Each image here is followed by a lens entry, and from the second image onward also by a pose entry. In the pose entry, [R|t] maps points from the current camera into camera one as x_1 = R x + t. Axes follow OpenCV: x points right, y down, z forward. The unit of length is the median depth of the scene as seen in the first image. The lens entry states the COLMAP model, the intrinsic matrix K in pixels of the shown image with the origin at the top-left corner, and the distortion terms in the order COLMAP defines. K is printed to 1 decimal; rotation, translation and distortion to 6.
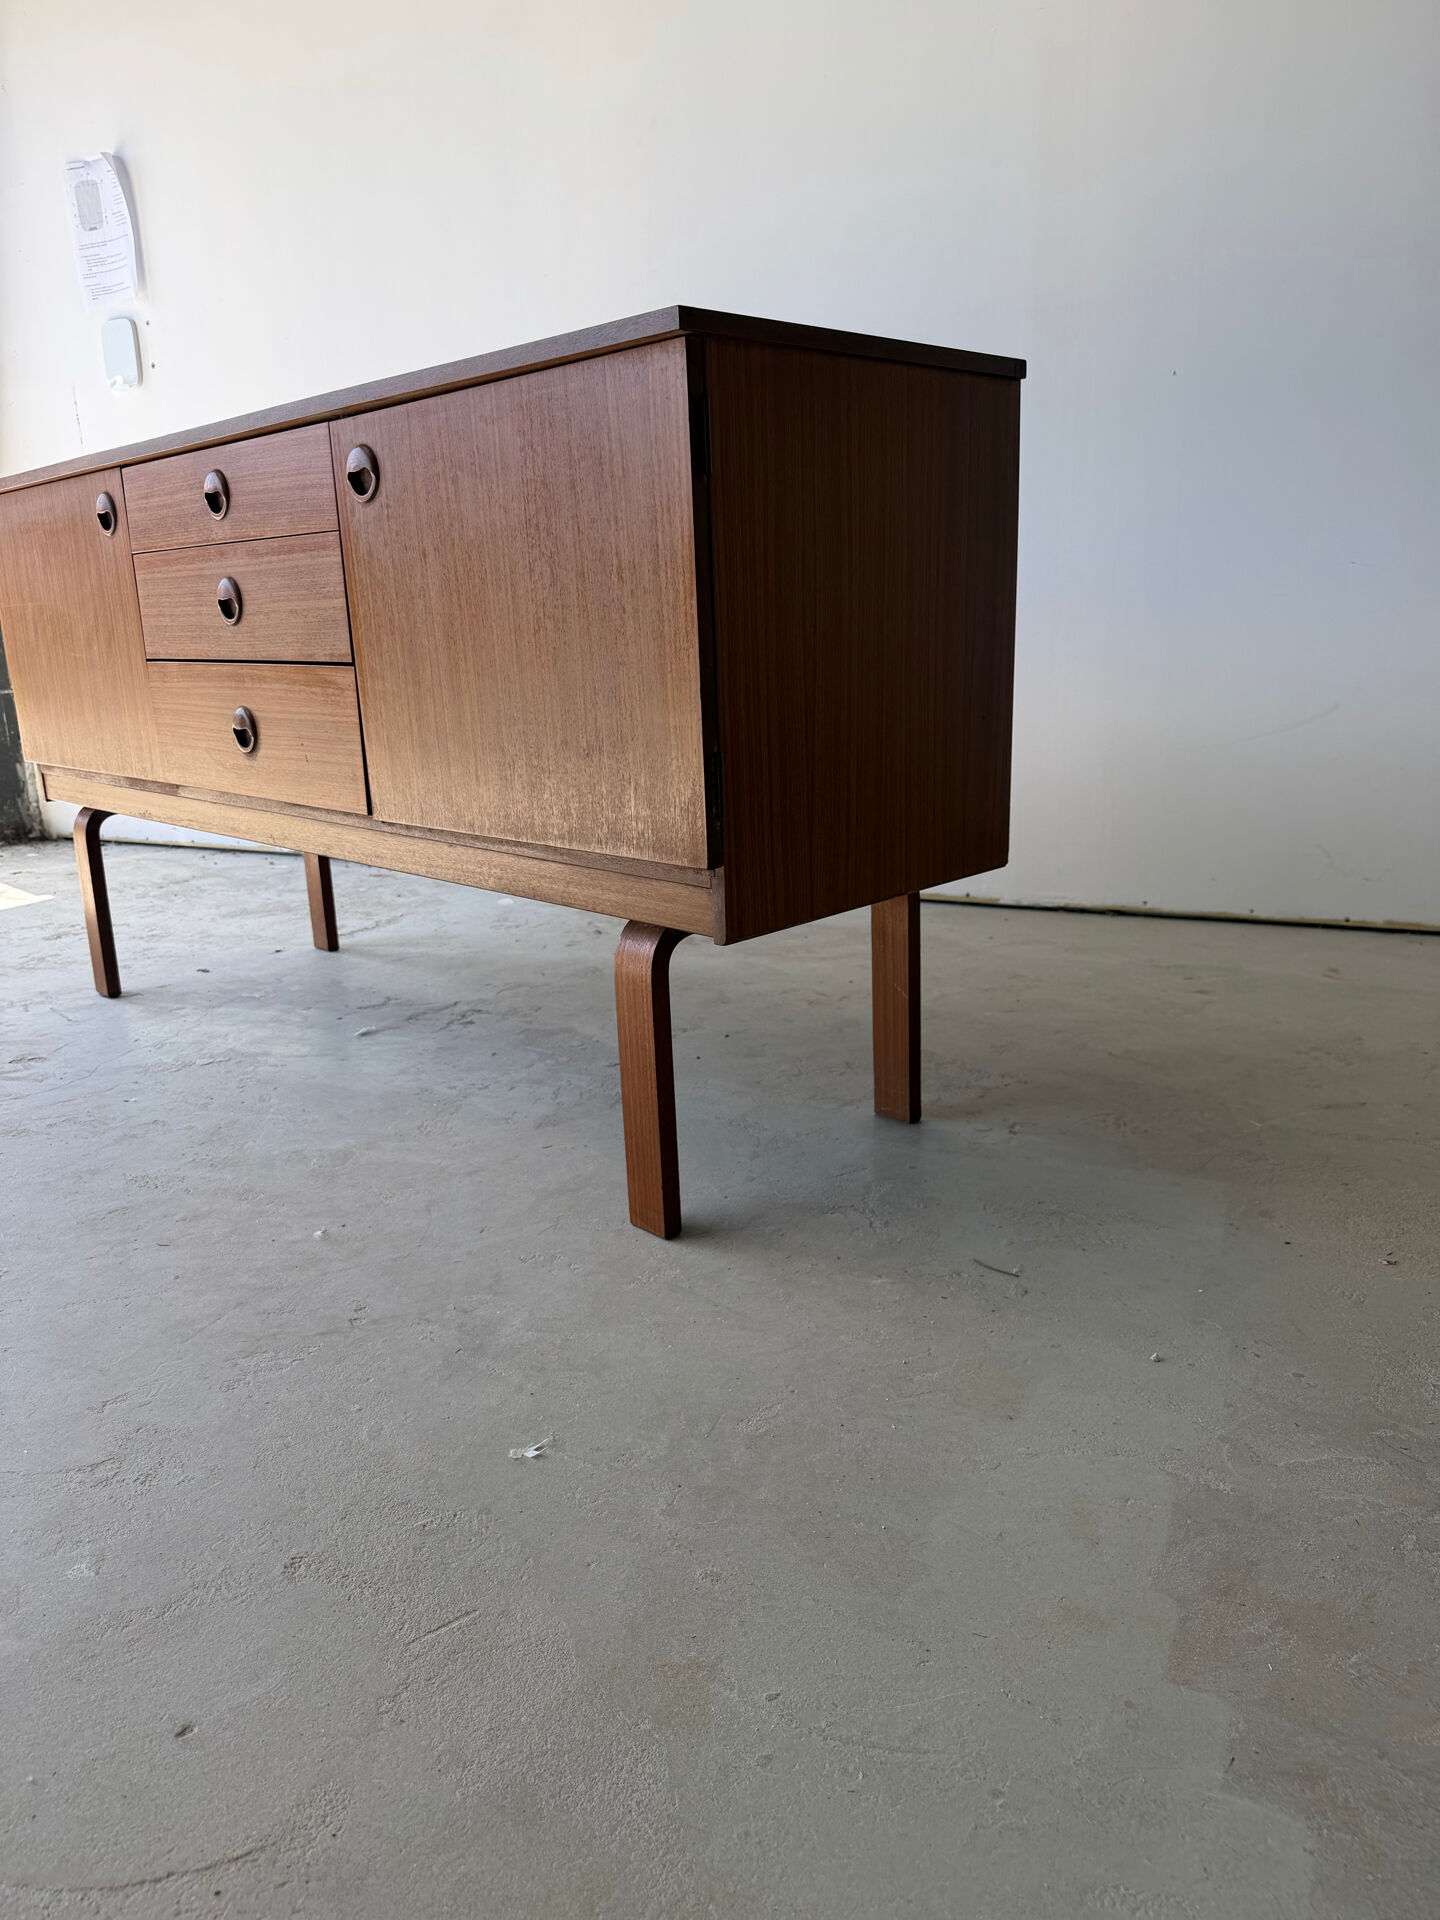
lens RADIAL K [[1357.6, 0, 716.8], [0, 1357.6, 968.8], [0, 0, 1]] dist [0.014591, -0.024055]
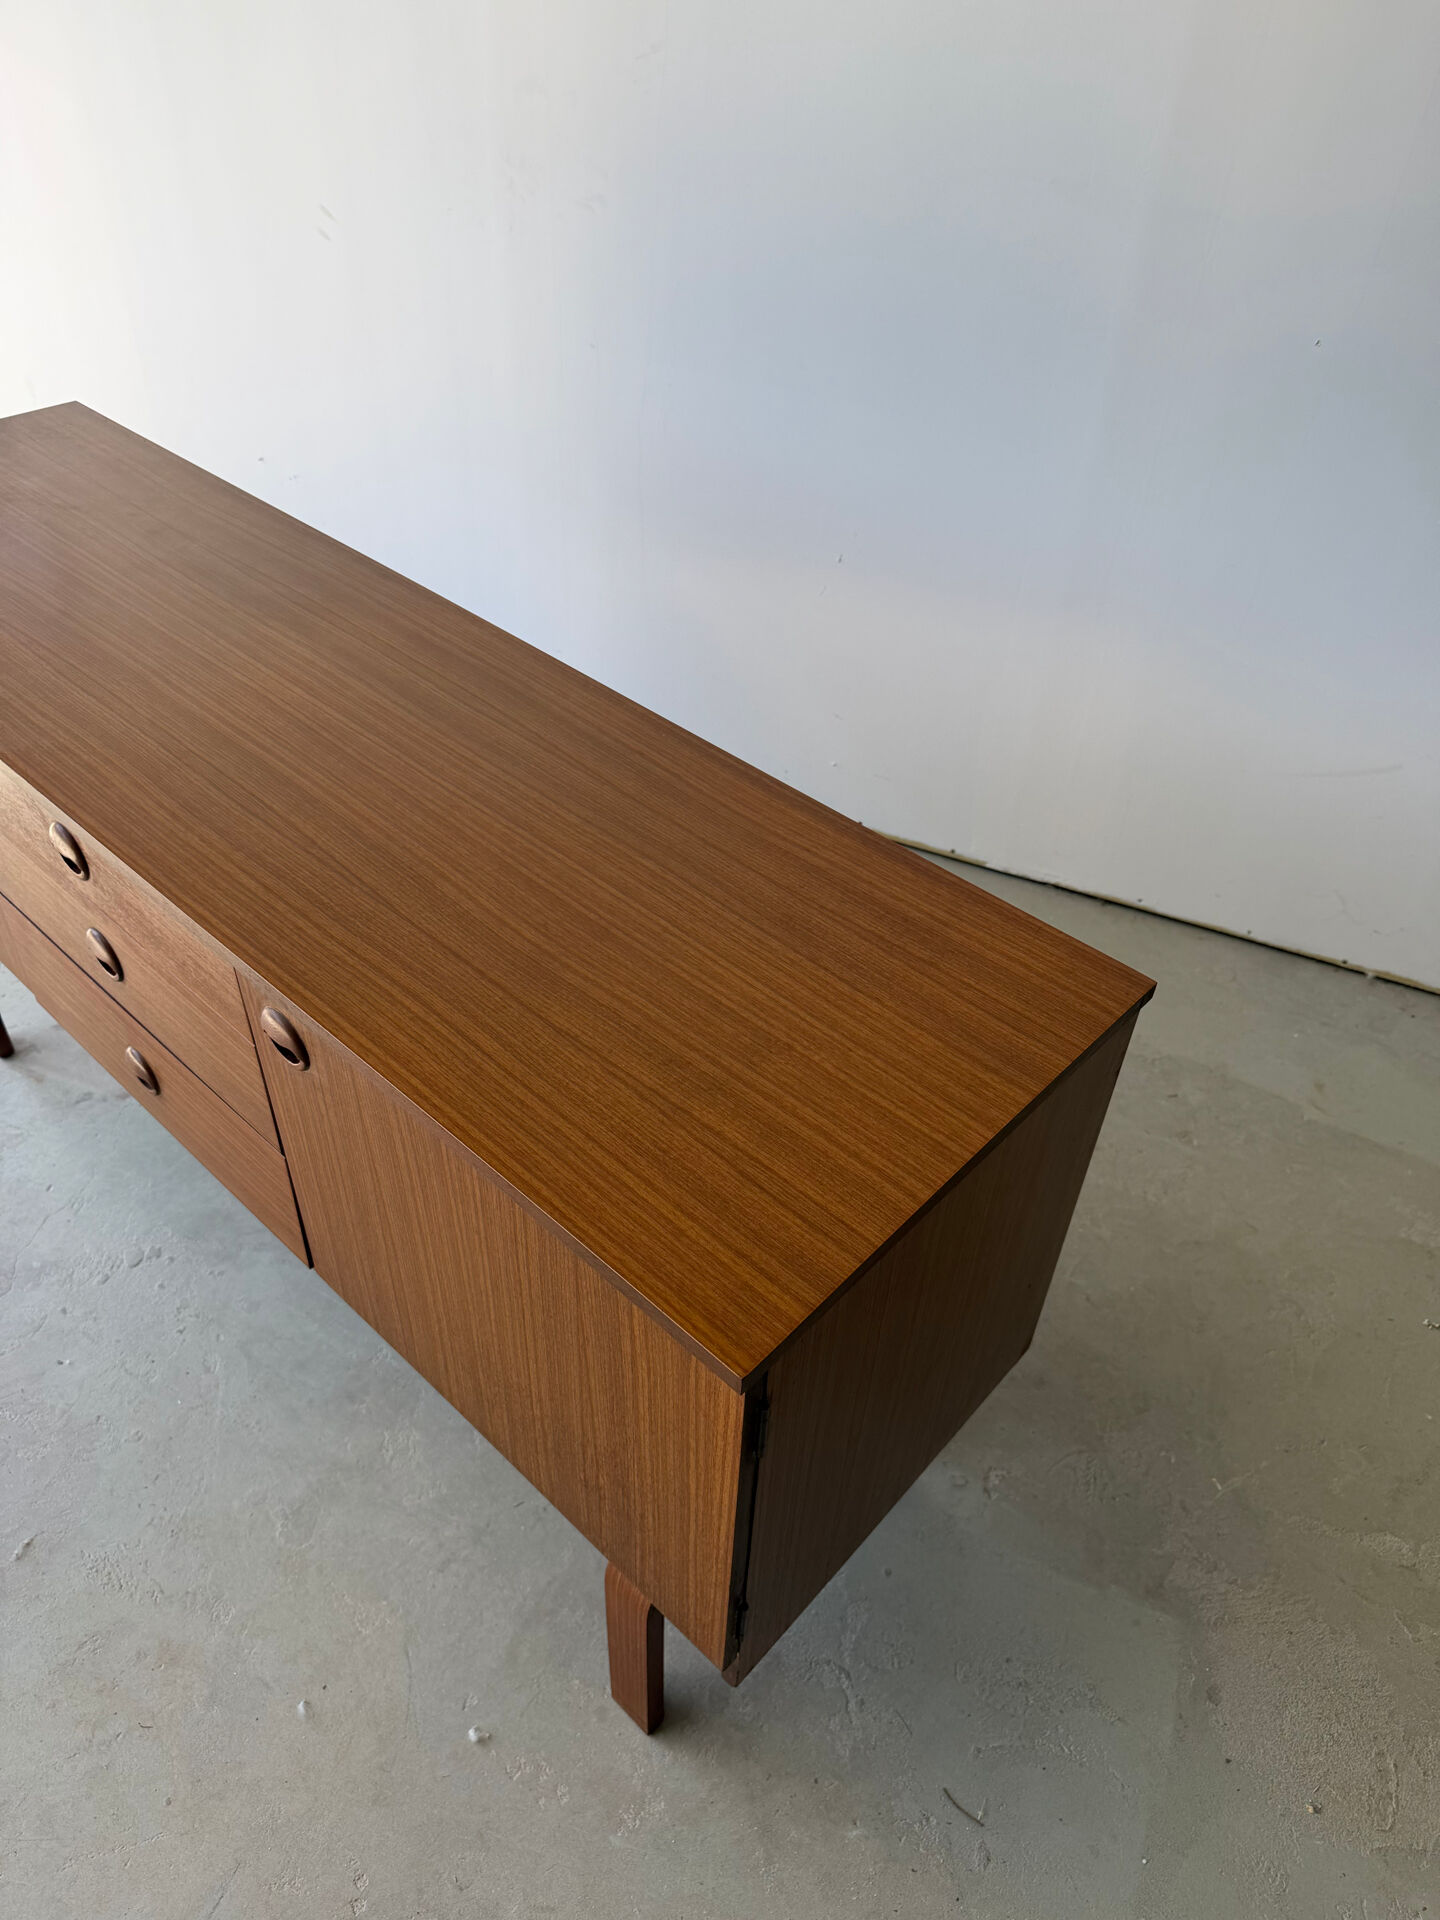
lens RADIAL K [[1357.6, 0, 740.3], [0, 1357.6, 969.3], [0, 0, 1]] dist [0.014591, -0.024055]
pose [[0.995378, 0.028522, 0.091706, -0.073447], [-0.066544, 0.893340, 0.444428, -0.723858], [-0.069248, -0.448476, 0.891108, 0.309437]]
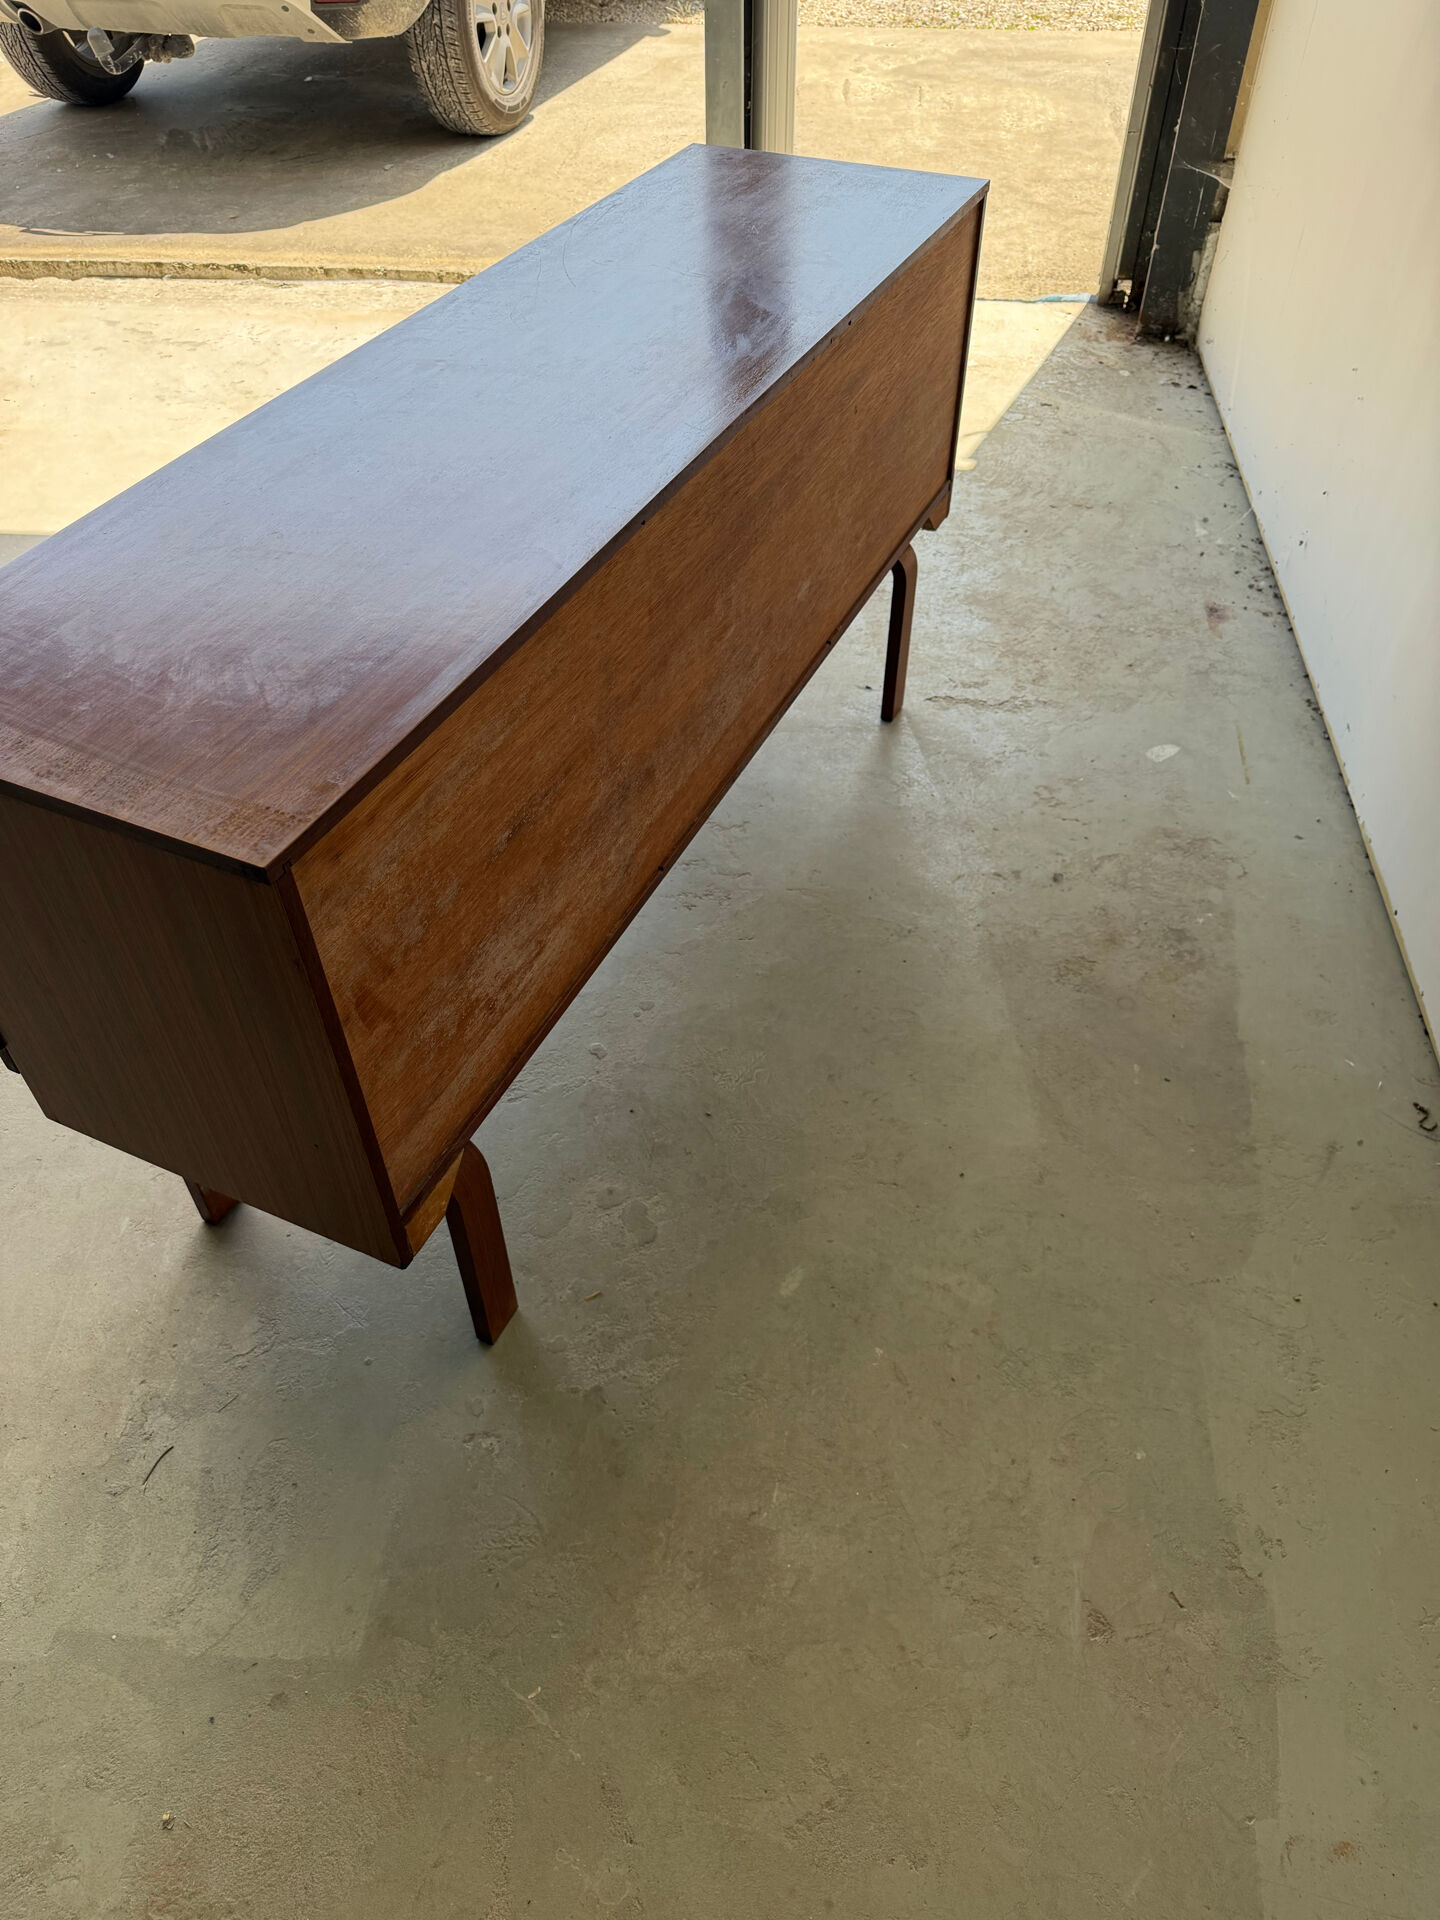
lens RADIAL K [[1357.6, 0, 716.8], [0, 1357.6, 973.2], [0, 0, 1]] dist [0.014591, -0.024055]
pose [[0.337629, 0.691578, -0.638534, 0.718691], [-0.237750, 0.719029, 0.653048, -0.843710], [0.910759, -0.068676, 0.407188, 0.862046]]
